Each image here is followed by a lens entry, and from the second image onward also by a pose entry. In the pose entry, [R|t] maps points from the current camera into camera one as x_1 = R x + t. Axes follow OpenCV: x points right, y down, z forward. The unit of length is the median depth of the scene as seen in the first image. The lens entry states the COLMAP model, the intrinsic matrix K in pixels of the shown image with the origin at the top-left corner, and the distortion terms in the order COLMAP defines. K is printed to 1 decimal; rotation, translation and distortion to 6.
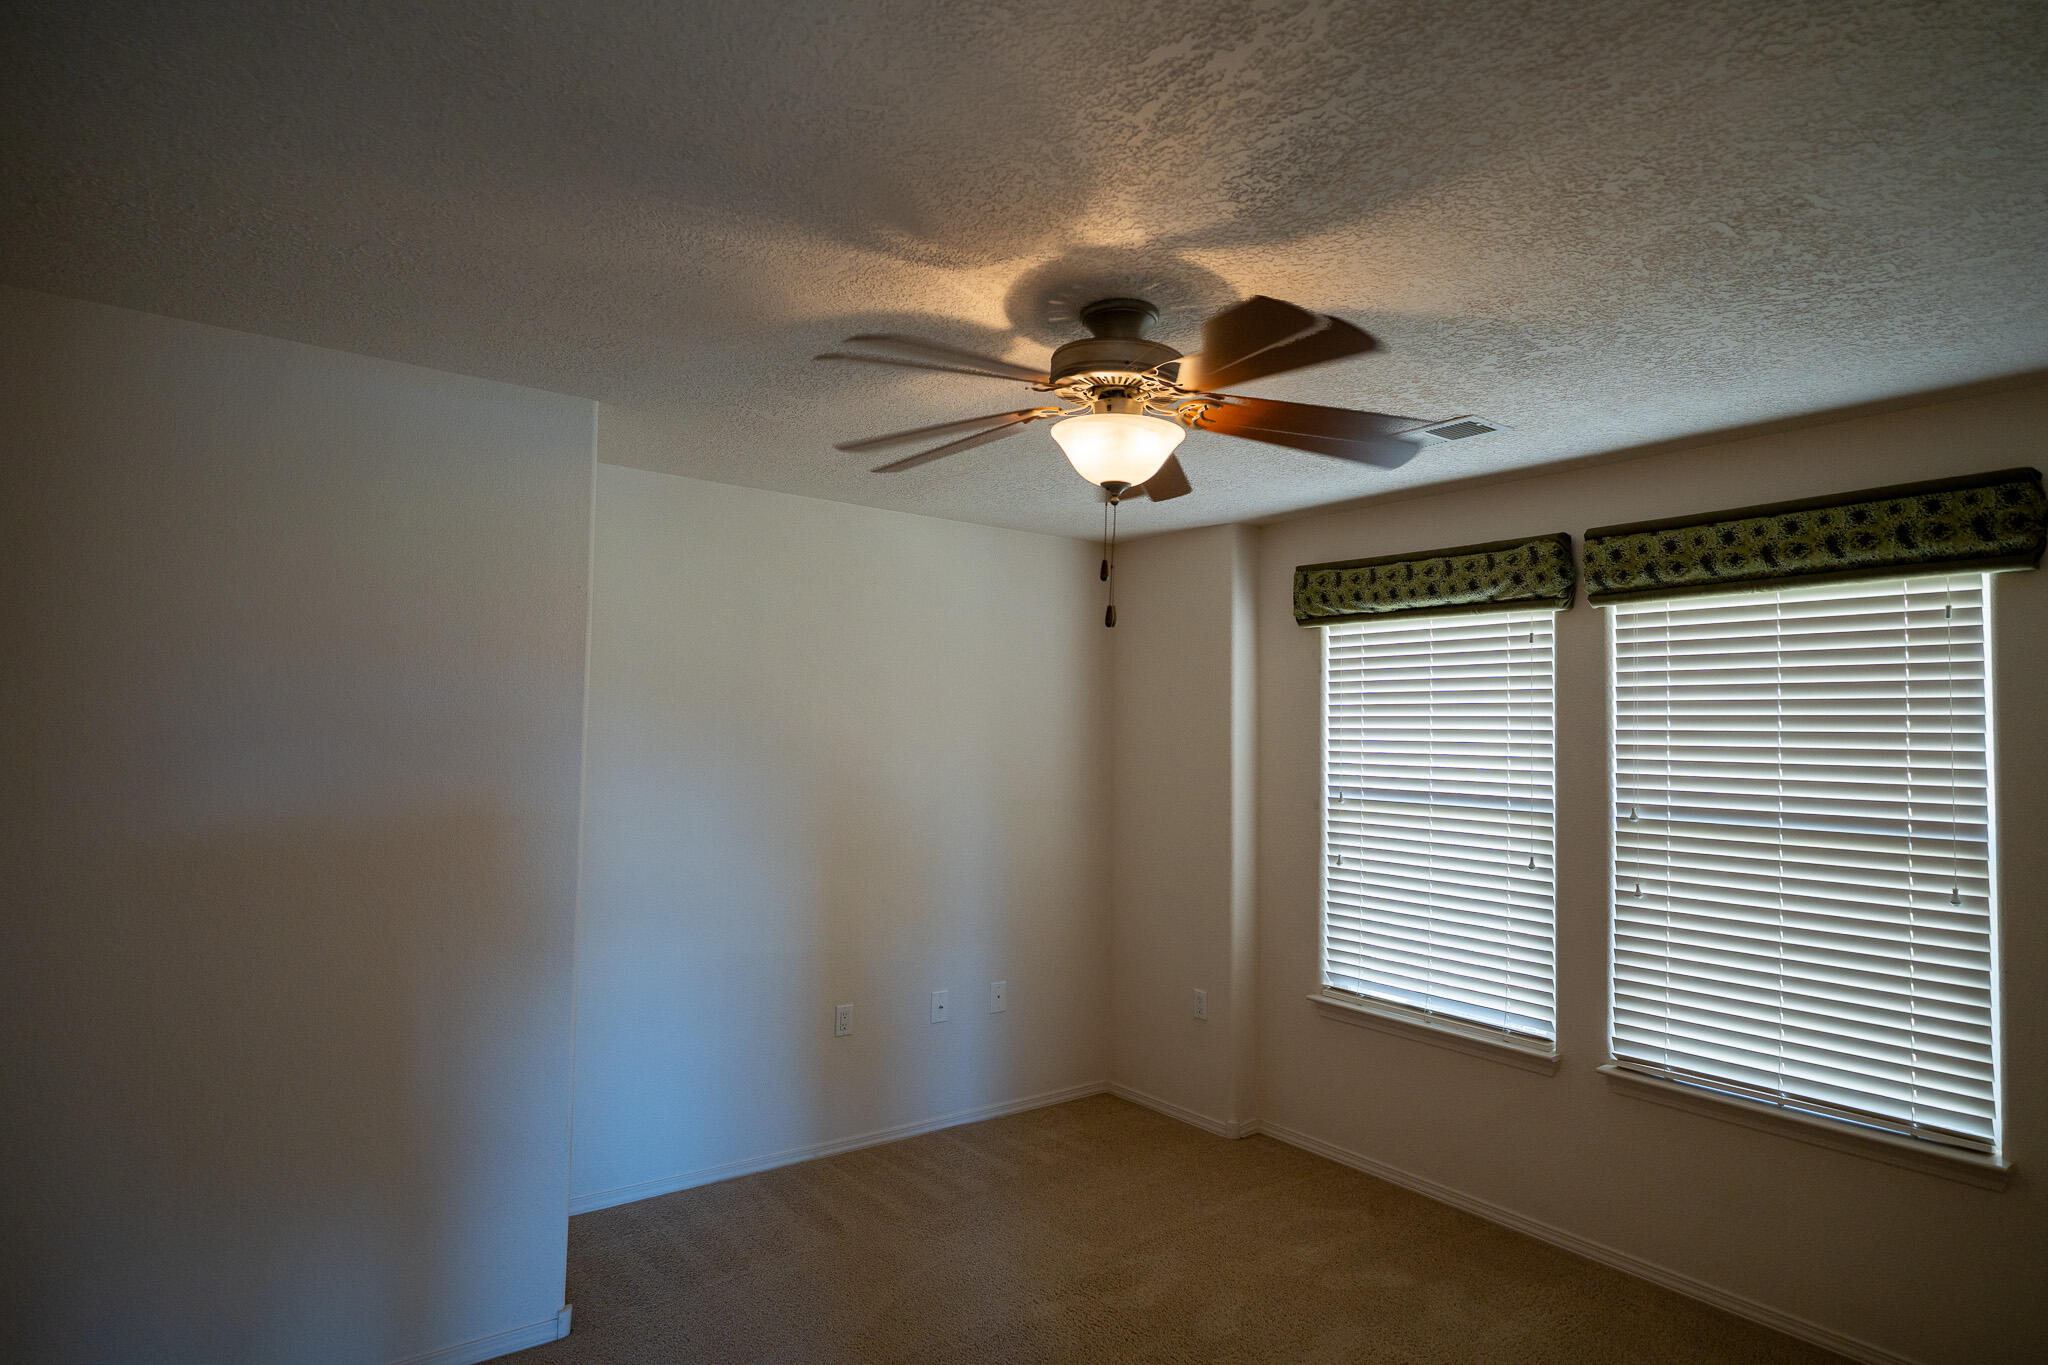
lens RADIAL K [[1113.3, 0, 1013.2], [0, 1113.3, 681.0], [0, 0, 1]] dist [-0.004655, 0.001642]
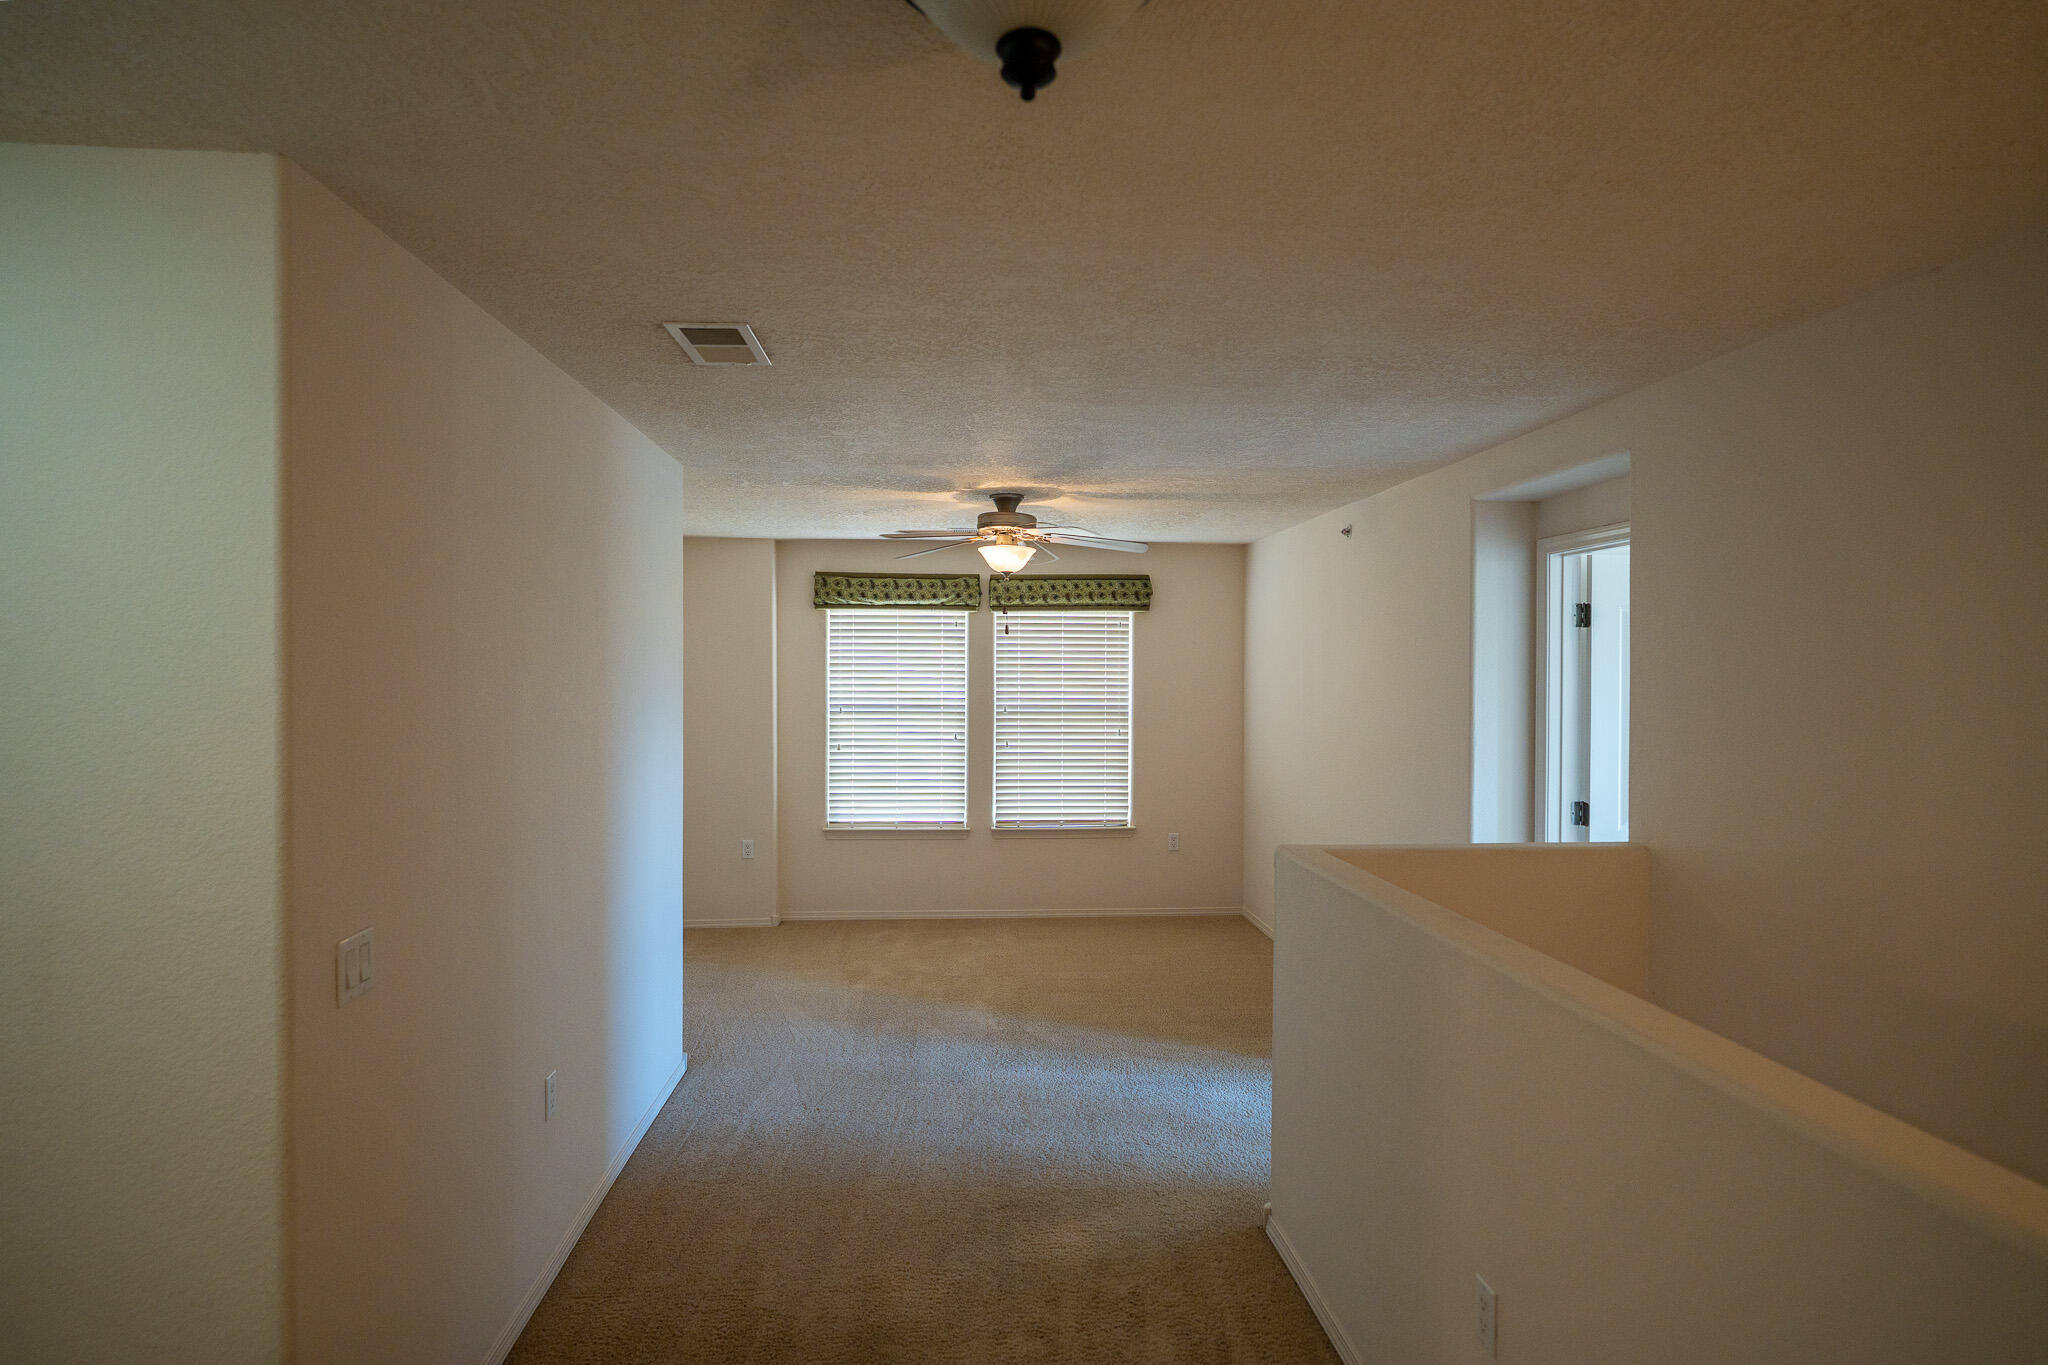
lens RADIAL K [[1113.3, 0, 1013.2], [0, 1113.3, 681.0], [0, 0, 1]] dist [-0.004655, 0.001642]
pose [[0.538704, -0.029224, 0.841988, -1.178157], [-0.033337, 0.997876, 0.055963, -0.053298], [-0.841835, -0.058217, 0.536586, -0.159831]]
